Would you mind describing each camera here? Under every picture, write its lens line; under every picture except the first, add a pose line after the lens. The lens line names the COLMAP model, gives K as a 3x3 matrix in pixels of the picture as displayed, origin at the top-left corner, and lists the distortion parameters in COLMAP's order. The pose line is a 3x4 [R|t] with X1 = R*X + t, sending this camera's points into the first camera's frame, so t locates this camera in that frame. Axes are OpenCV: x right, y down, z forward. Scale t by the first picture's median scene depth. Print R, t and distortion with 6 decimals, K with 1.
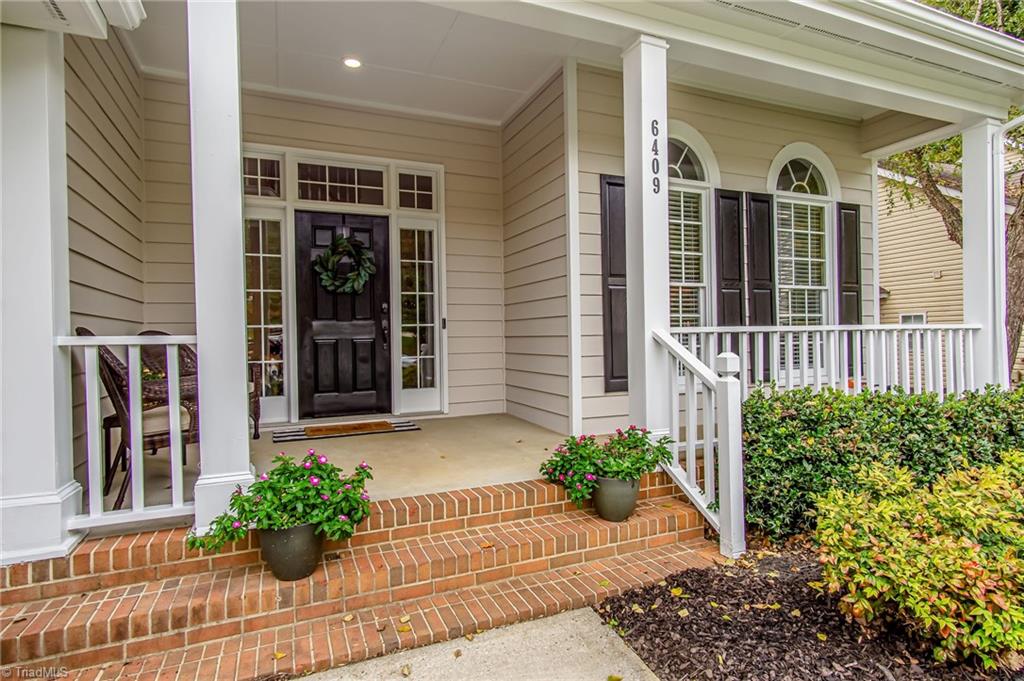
lens RADIAL K [[544.7, 0, 516.0], [0, 544.7, 340.6], [0, 0, 1]] dist [0.008001, -0.000346]
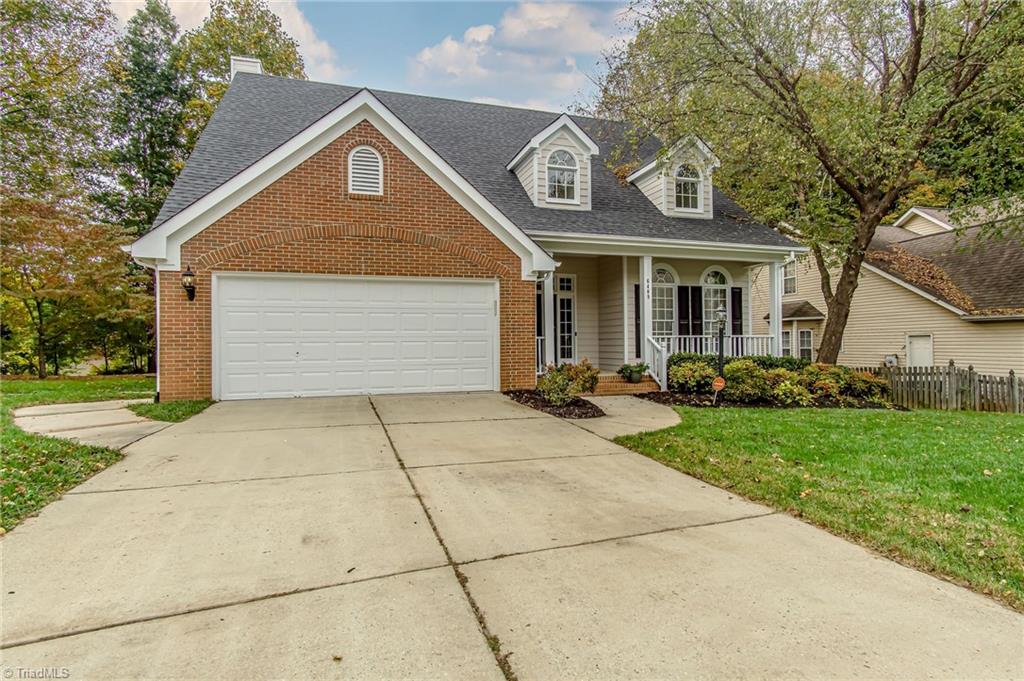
lens RADIAL K [[544.7, 0, 516.7], [0, 544.7, 345.0], [0, 0, 1]] dist [0.008001, -0.000346]
pose [[0.995440, 0.006741, -0.095156, -0.175647], [-0.007528, 0.999940, -0.007916, 0.048198], [0.095097, 0.008596, 0.995431, -1.757309]]
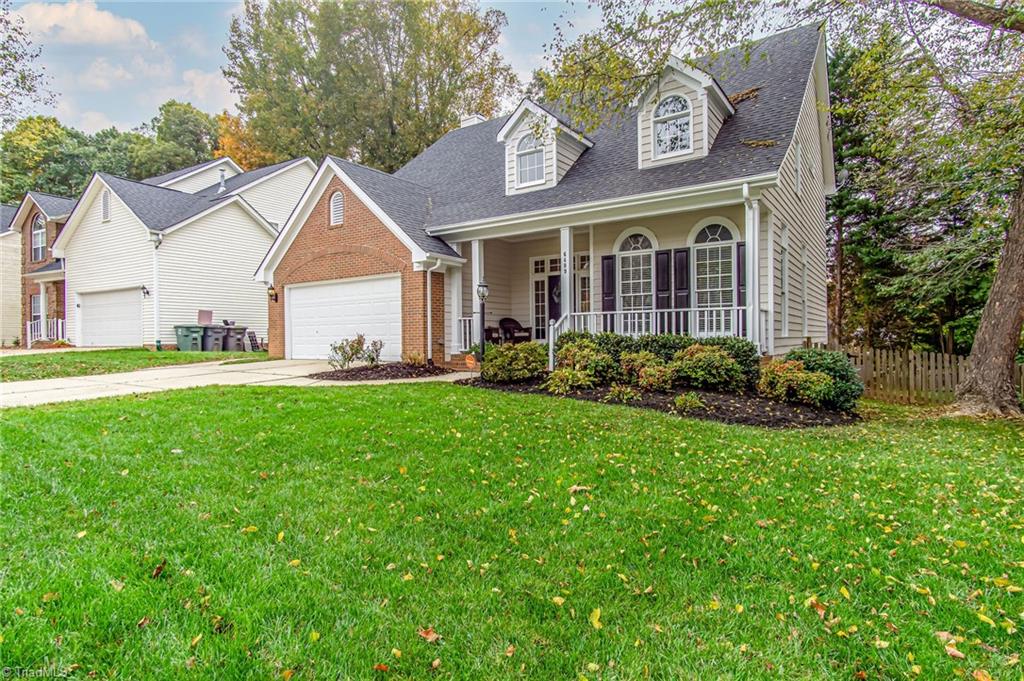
lens RADIAL K [[544.7, 0, 517.9], [0, 544.7, 335.9], [0, 0, 1]] dist [0.008001, -0.000346]
pose [[0.533731, 0.009832, -0.845597, 1.911821], [-0.003754, 0.999950, 0.009257, 0.055467], [0.845646, -0.001766, 0.533742, -0.677707]]
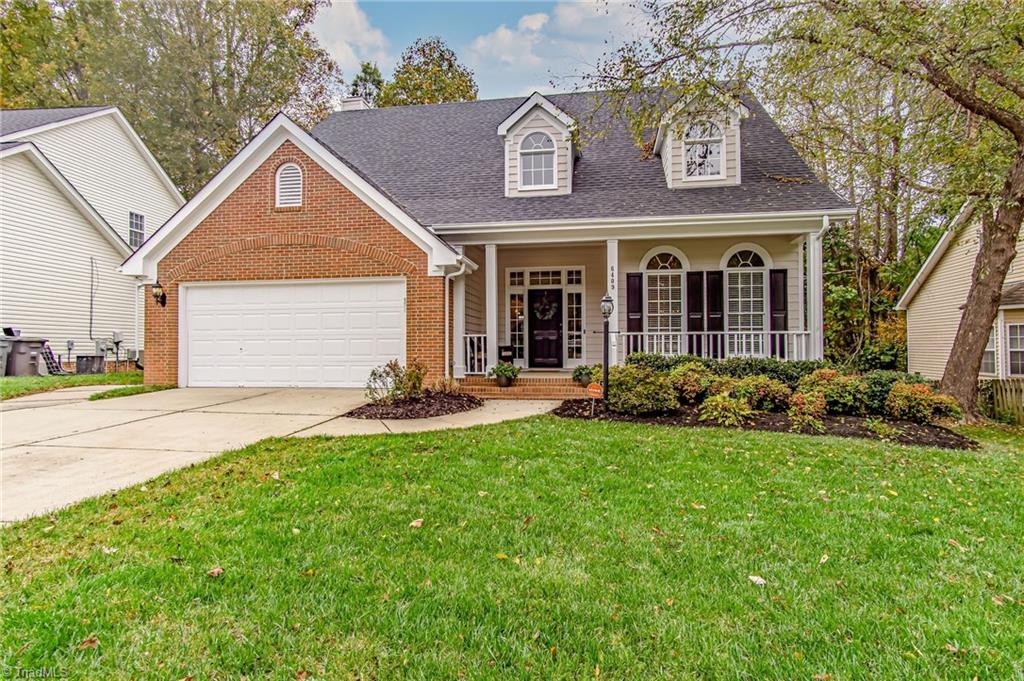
lens RADIAL K [[544.7, 0, 515.1], [0, 544.7, 339.6], [0, 0, 1]] dist [0.008001, -0.000346]
pose [[0.843739, 0.004029, -0.536738, 0.942695], [-0.013496, 0.999815, -0.013711, 0.042738], [0.536584, 0.018812, 0.843637, -1.241851]]
